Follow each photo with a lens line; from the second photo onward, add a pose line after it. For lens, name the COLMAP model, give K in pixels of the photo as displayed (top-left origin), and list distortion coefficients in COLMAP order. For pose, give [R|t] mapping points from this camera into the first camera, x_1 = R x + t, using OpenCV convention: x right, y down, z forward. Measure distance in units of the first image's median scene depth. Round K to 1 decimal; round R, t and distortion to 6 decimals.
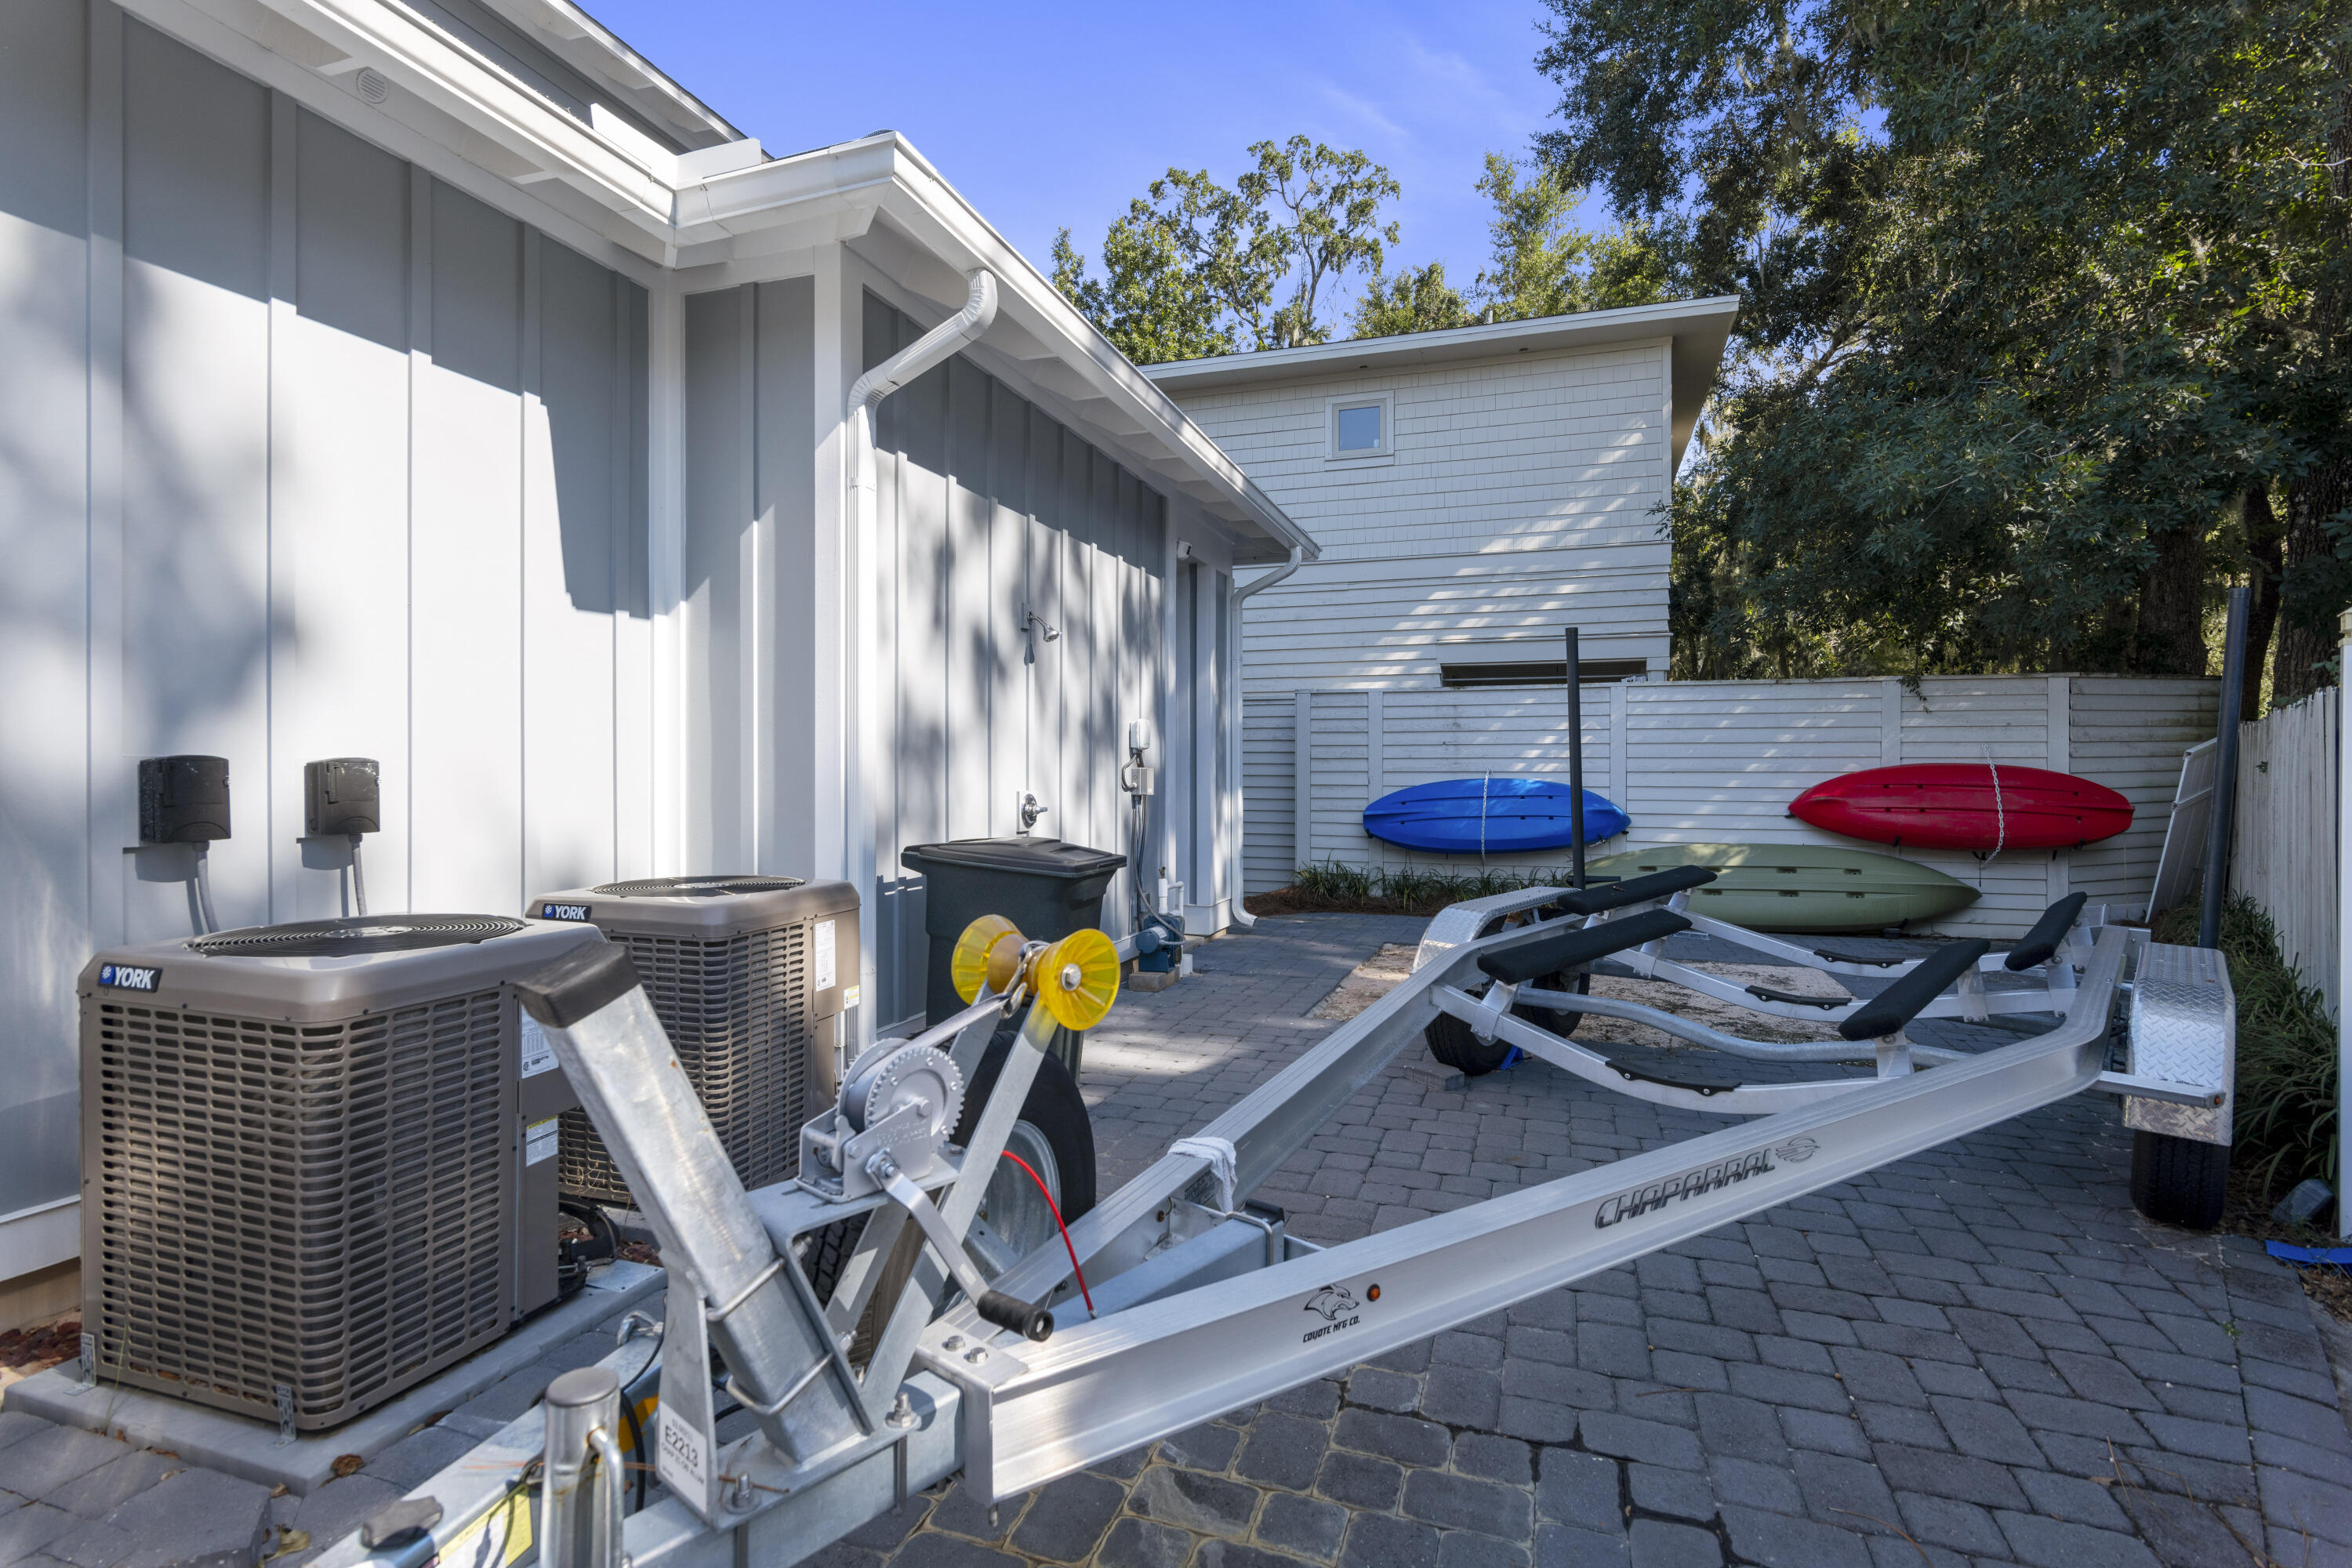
lens RADIAL K [[1145.9, 0, 1172.1], [0, 1145.9, 785.4], [0, 0, 1]] dist [0.002853, -0.000410]
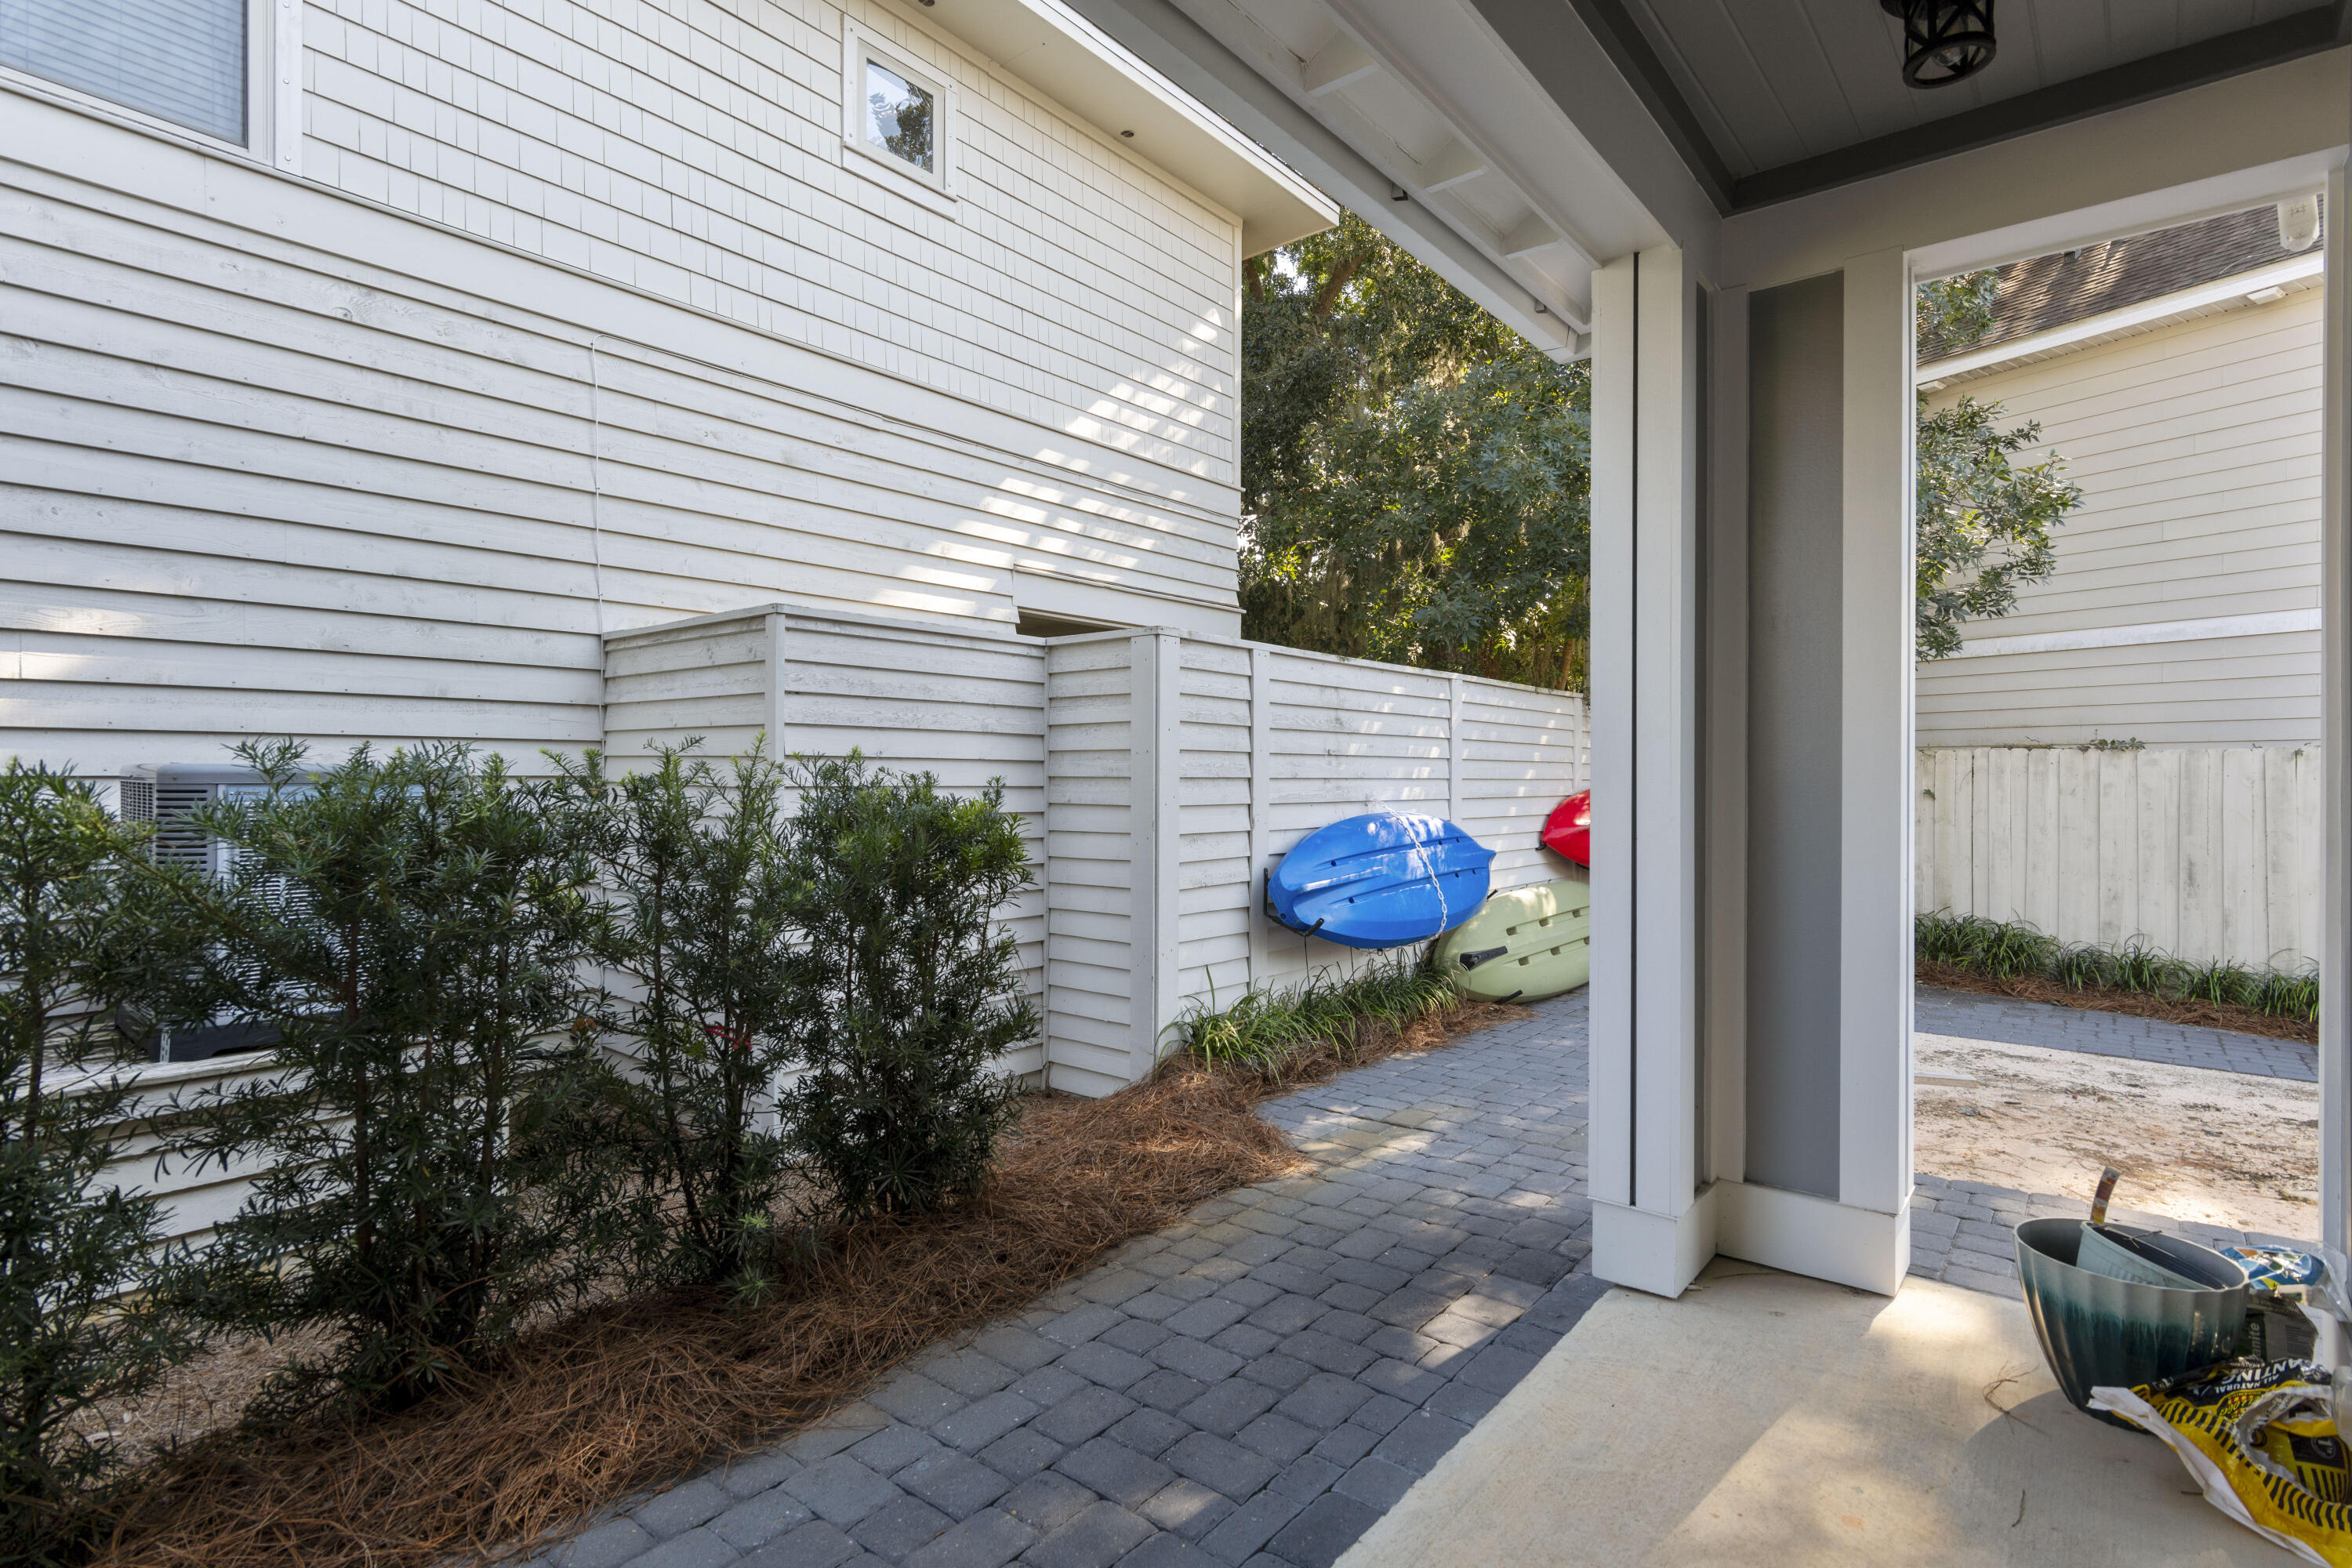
lens RADIAL K [[1145.9, 0, 1176.6], [0, 1145.9, 775.9], [0, 0, 1]] dist [0.002853, -0.000410]
pose [[0.353133, -0.001263, 0.935572, -0.112332], [0.004254, 0.999991, -0.000256, -0.008764], [-0.935564, 0.004070, 0.353135, 0.299059]]
